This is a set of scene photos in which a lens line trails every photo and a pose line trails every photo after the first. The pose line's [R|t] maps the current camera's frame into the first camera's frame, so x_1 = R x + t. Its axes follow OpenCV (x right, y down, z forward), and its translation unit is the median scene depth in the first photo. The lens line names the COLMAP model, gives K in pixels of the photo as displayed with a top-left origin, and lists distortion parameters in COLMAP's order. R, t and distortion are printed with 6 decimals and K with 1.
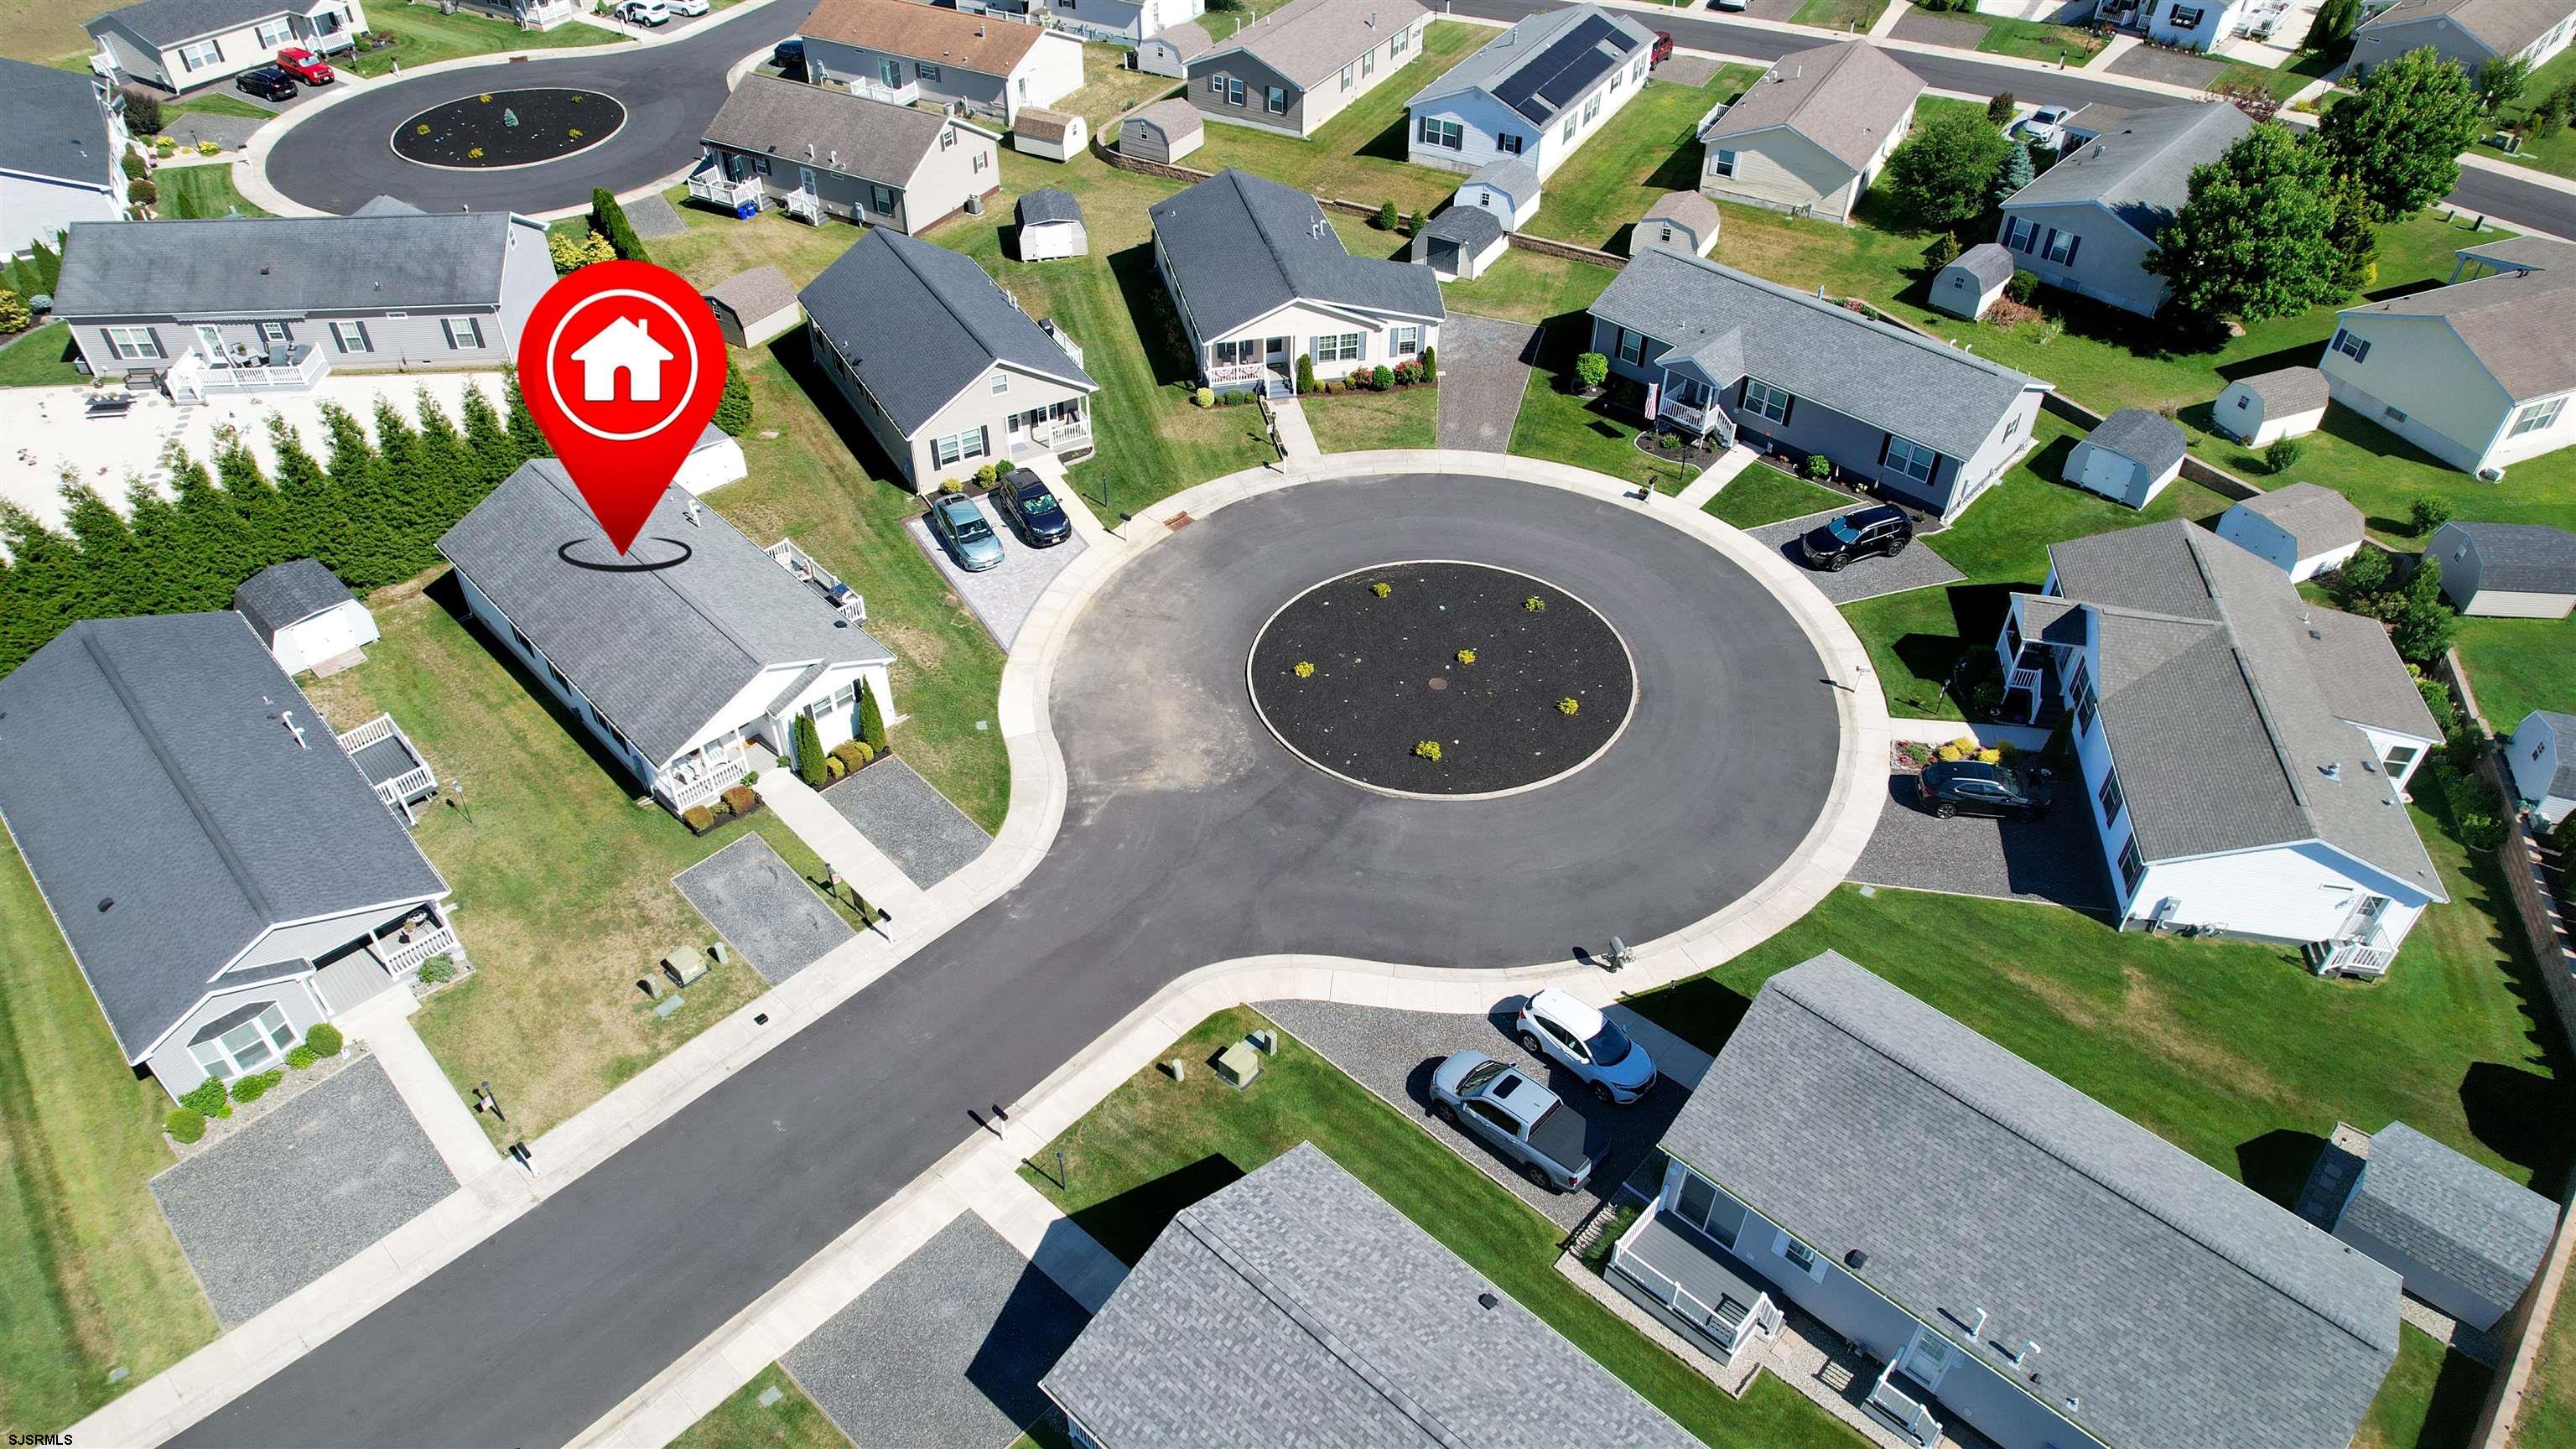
lens RADIAL K [[1649.5, 0, 1289.9], [0, 1649.5, 720.8], [0, 0, 1]] dist [-0.075934, 0.069884]
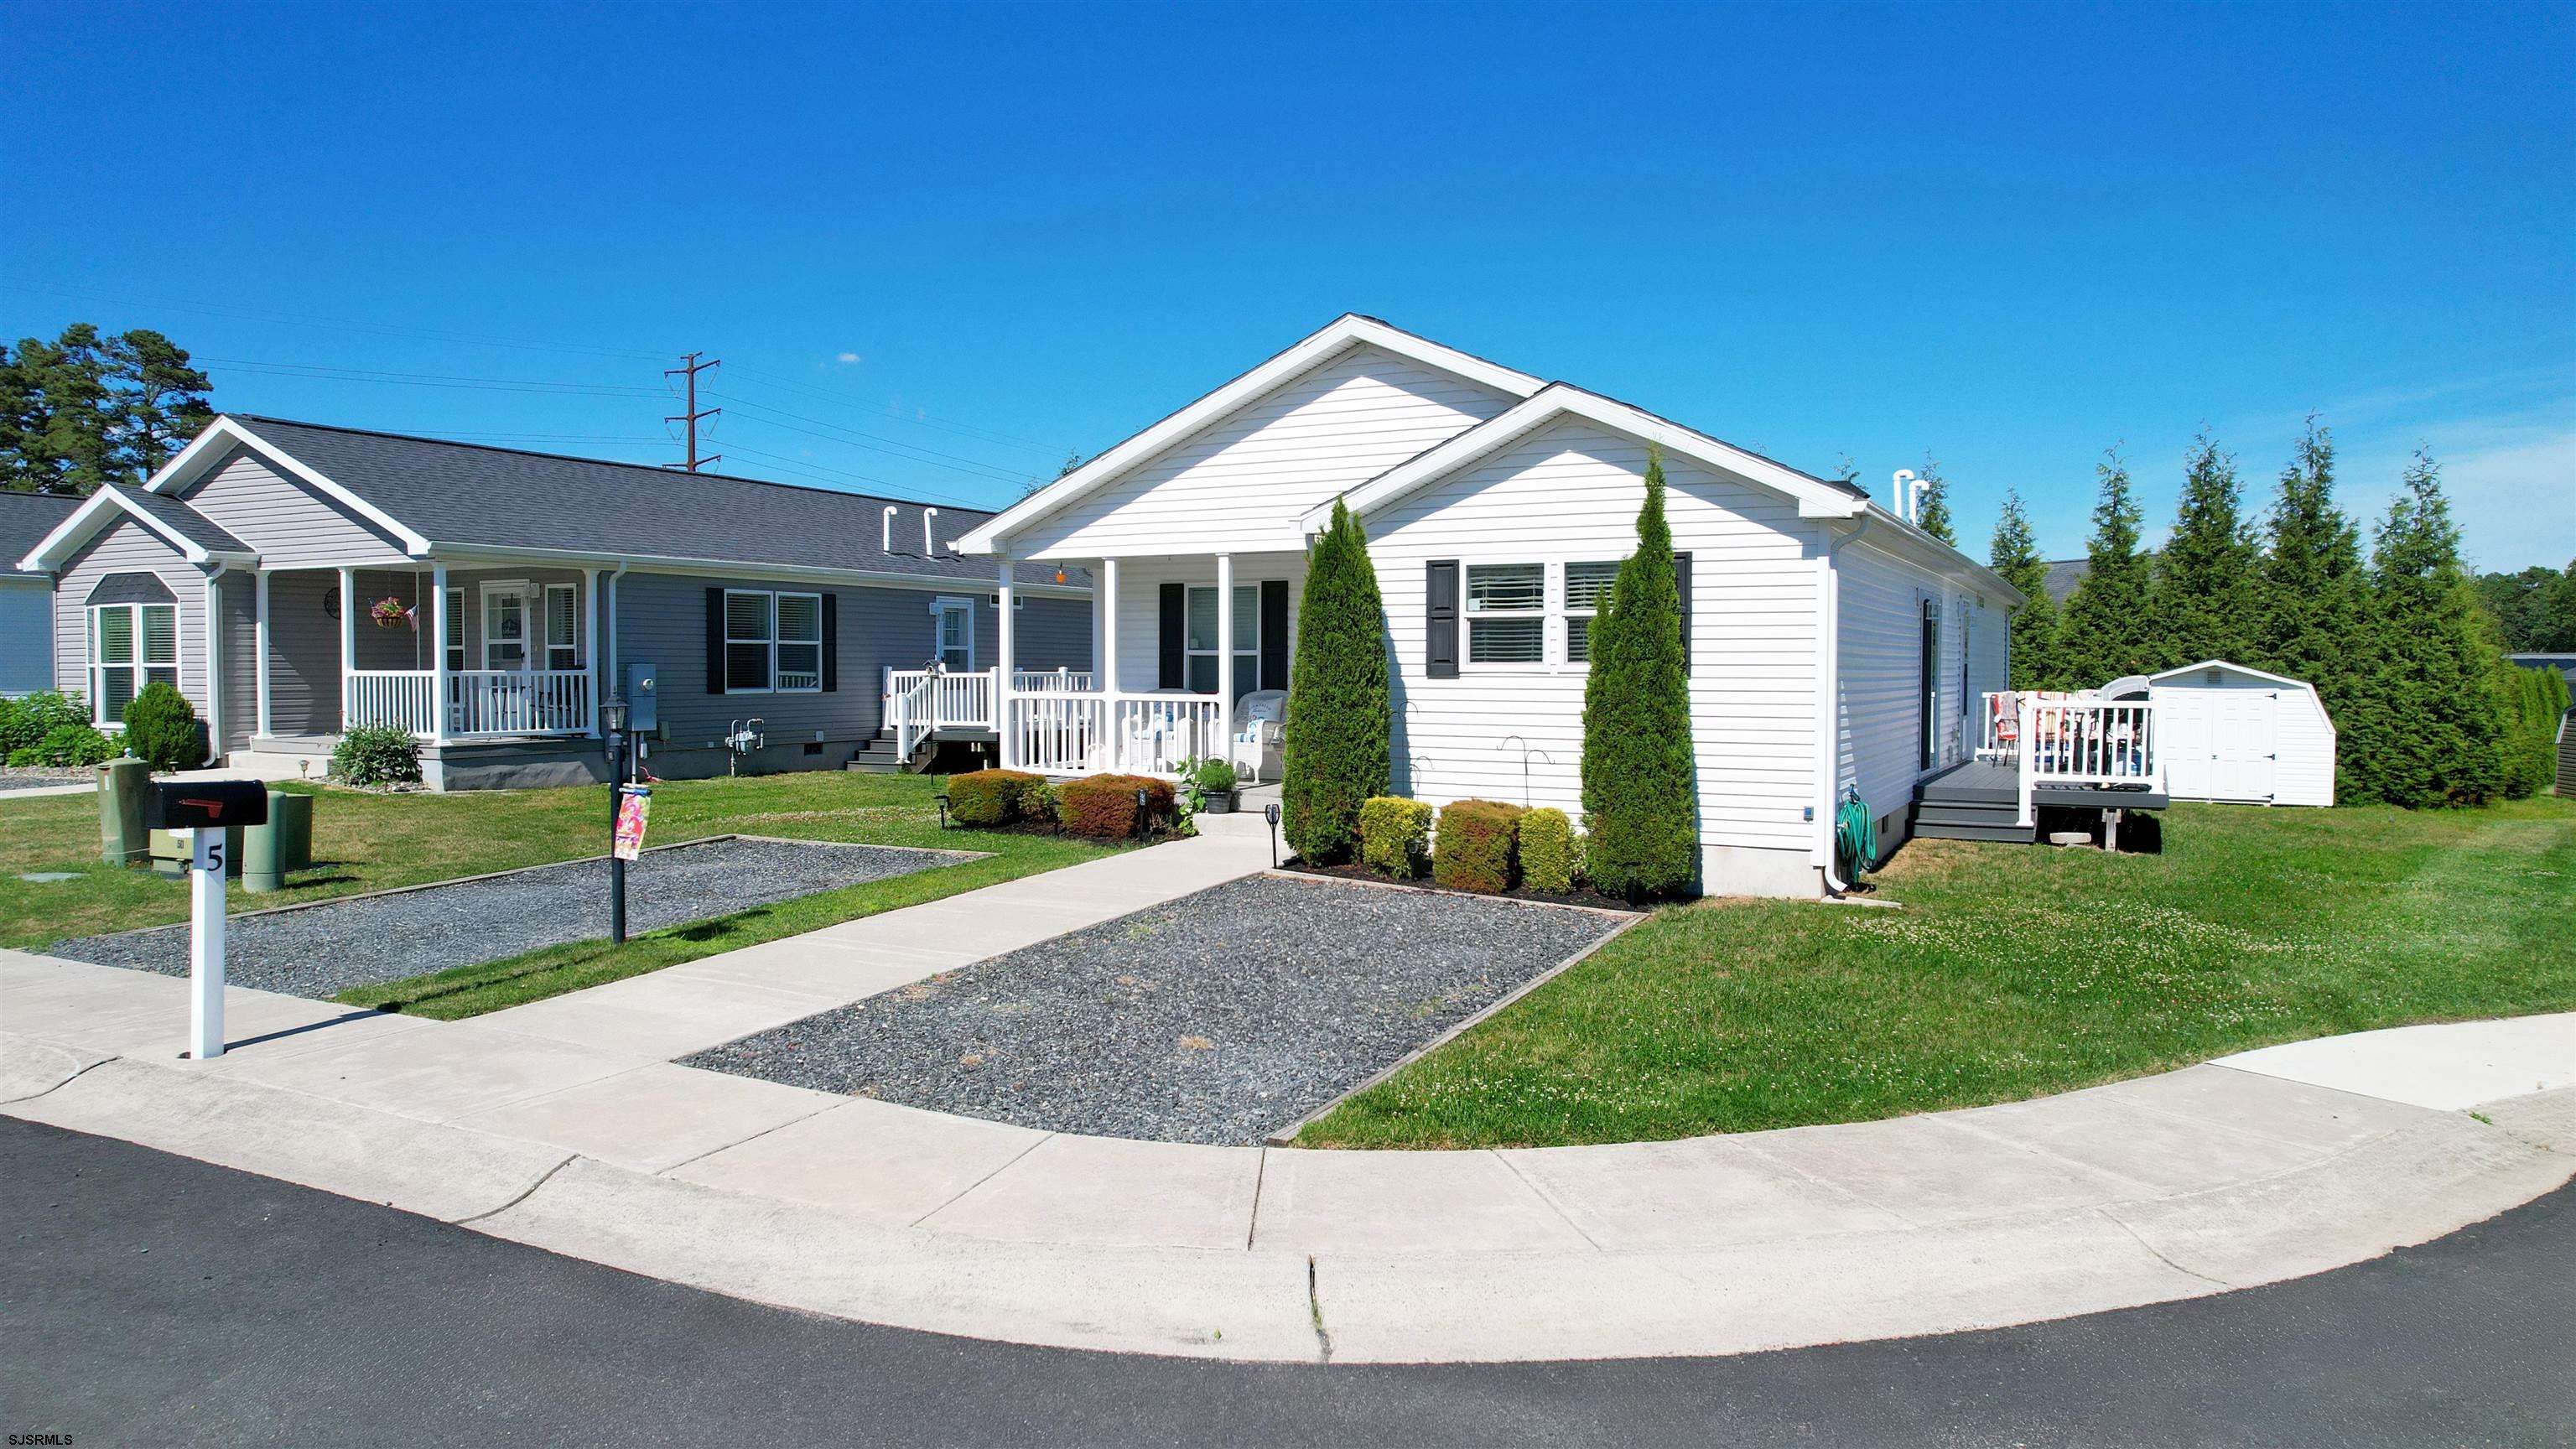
lens RADIAL K [[1649.5, 0, 1286.5], [0, 1649.5, 729.4], [0, 0, 1]] dist [-0.075934, 0.069884]
pose [[0.303450, 0.025581, -0.952504, -0.048472], [-0.619697, 0.764648, -0.176888, 0.053335], [0.723805, 0.643940, 0.247885, 0.721608]]
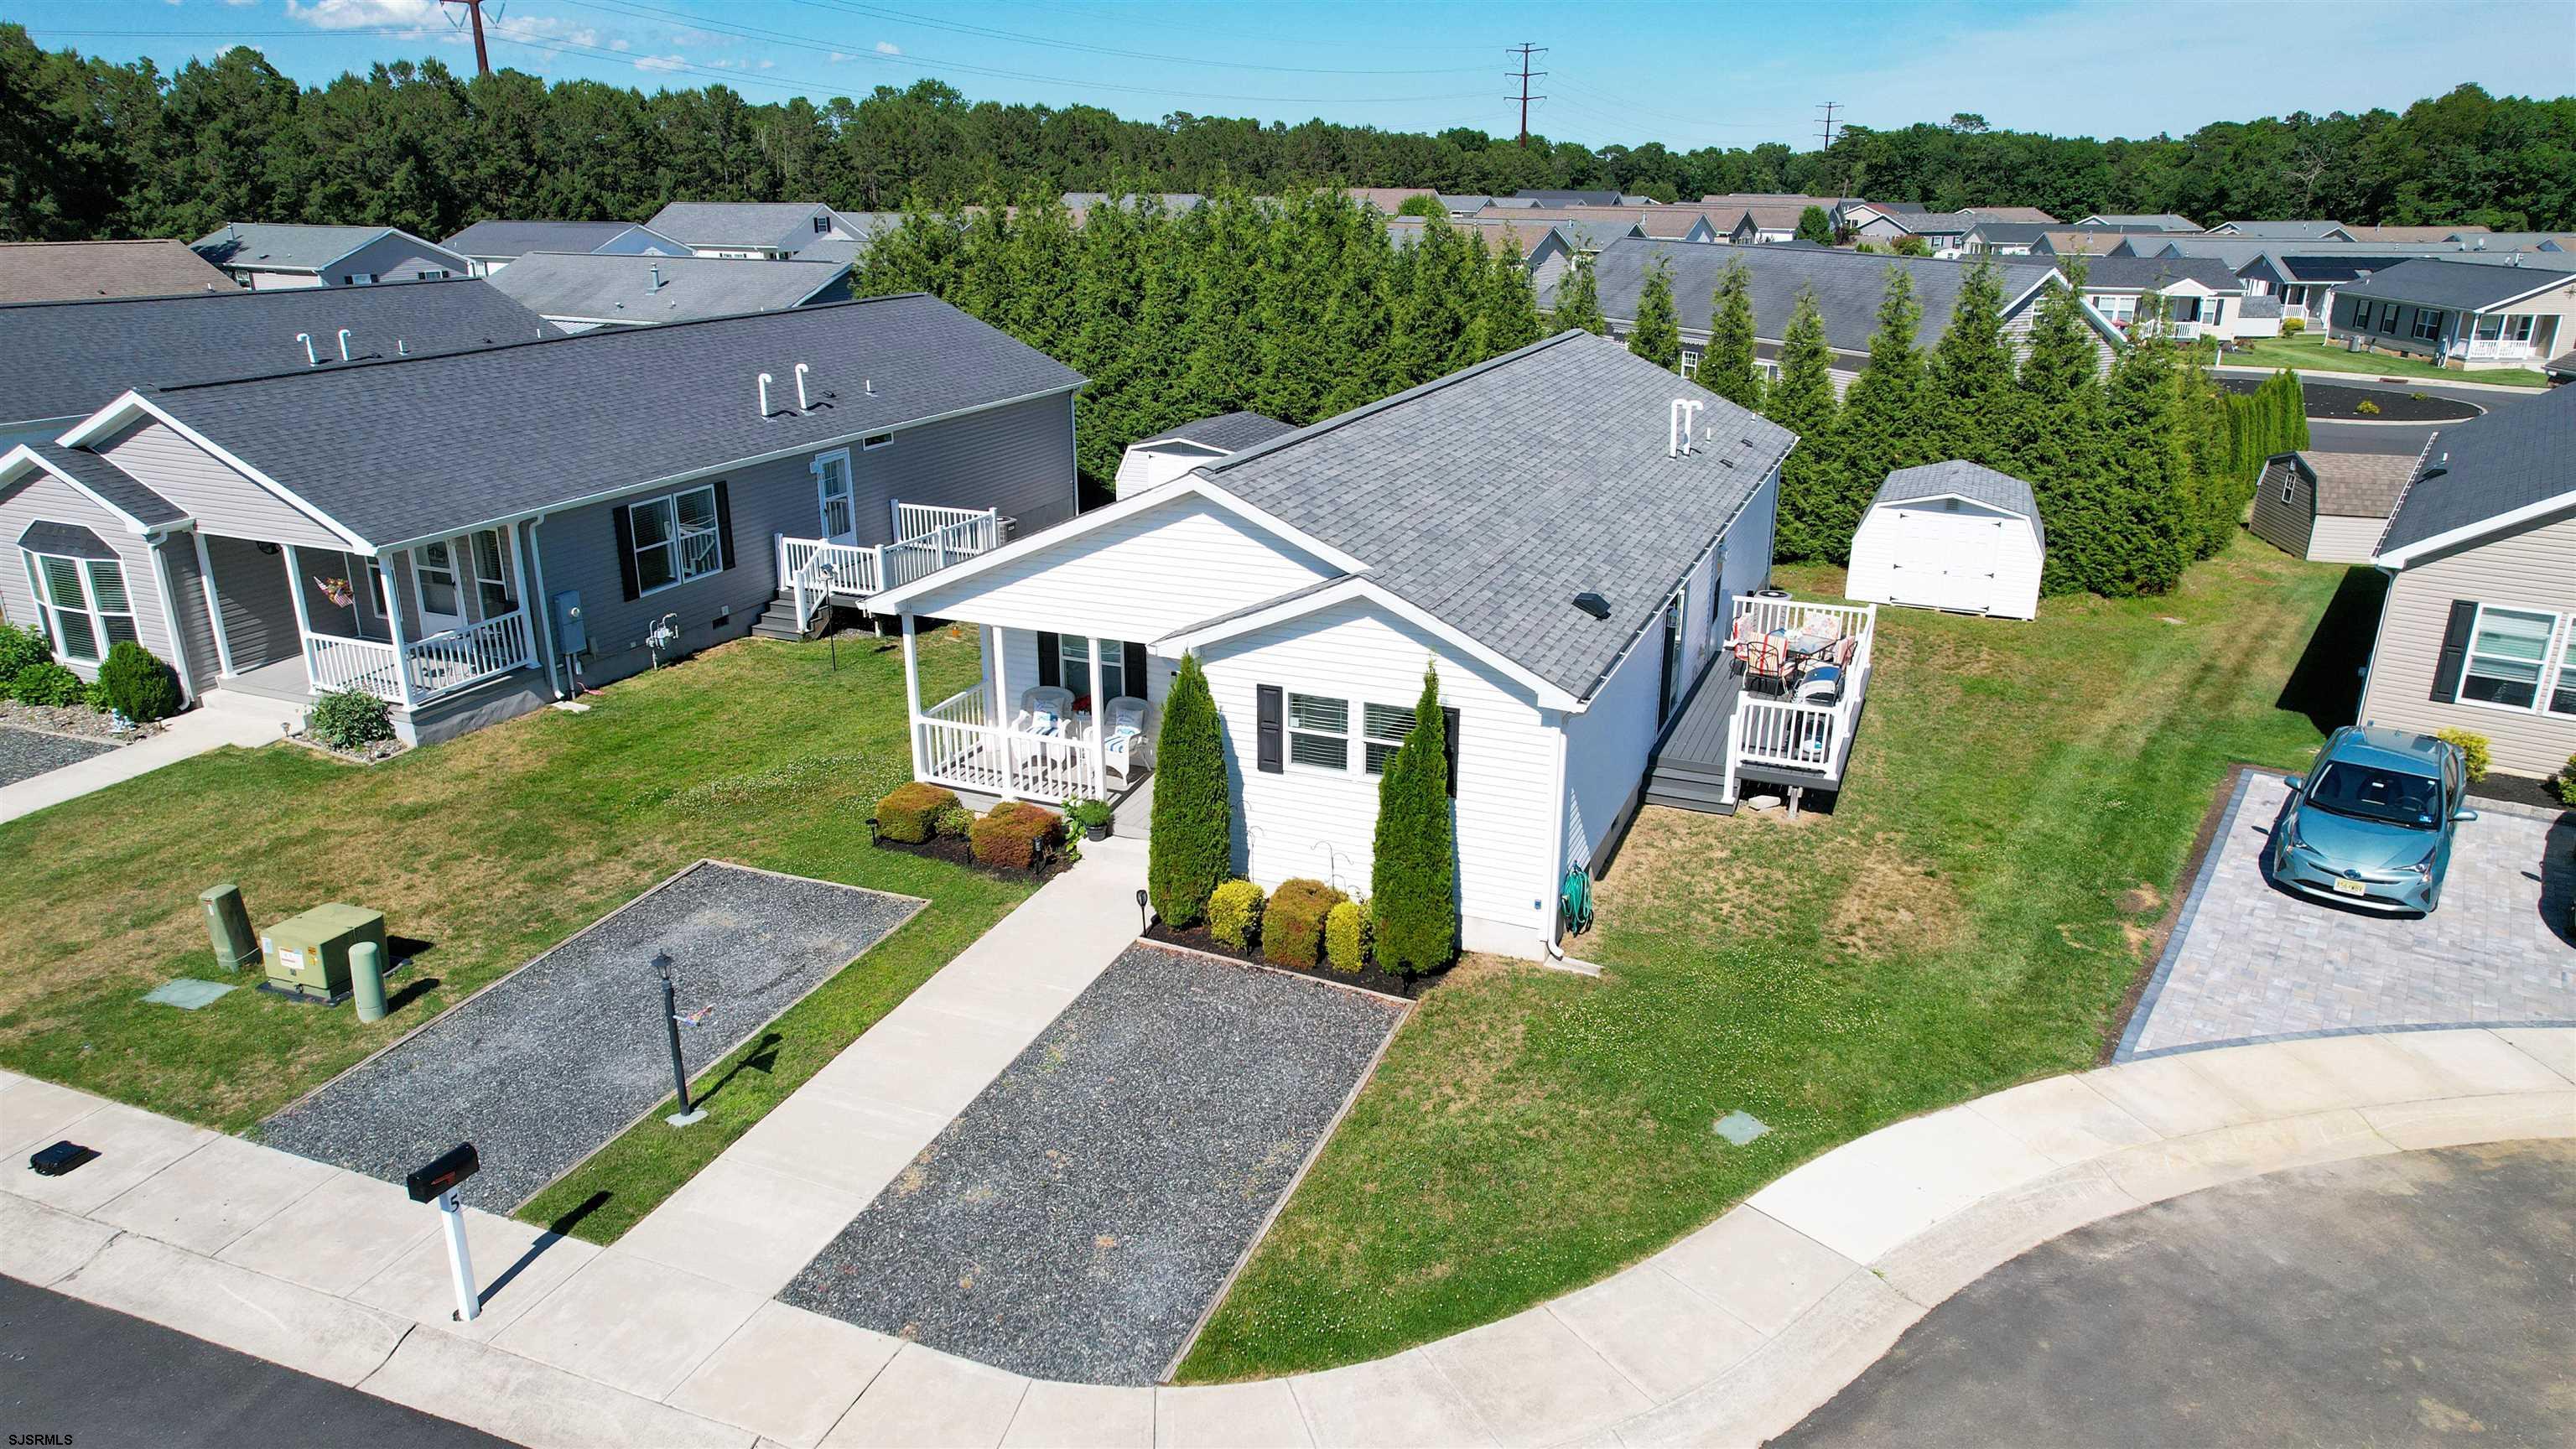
lens RADIAL K [[1649.5, 0, 1287.8], [0, 1649.5, 737.9], [0, 0, 1]] dist [-0.075934, 0.069884]
pose [[0.387529, 0.296170, -0.872986, -0.010821], [-0.598567, 0.801050, 0.006053, -0.004066], [0.701098, 0.520195, 0.487708, 0.656843]]
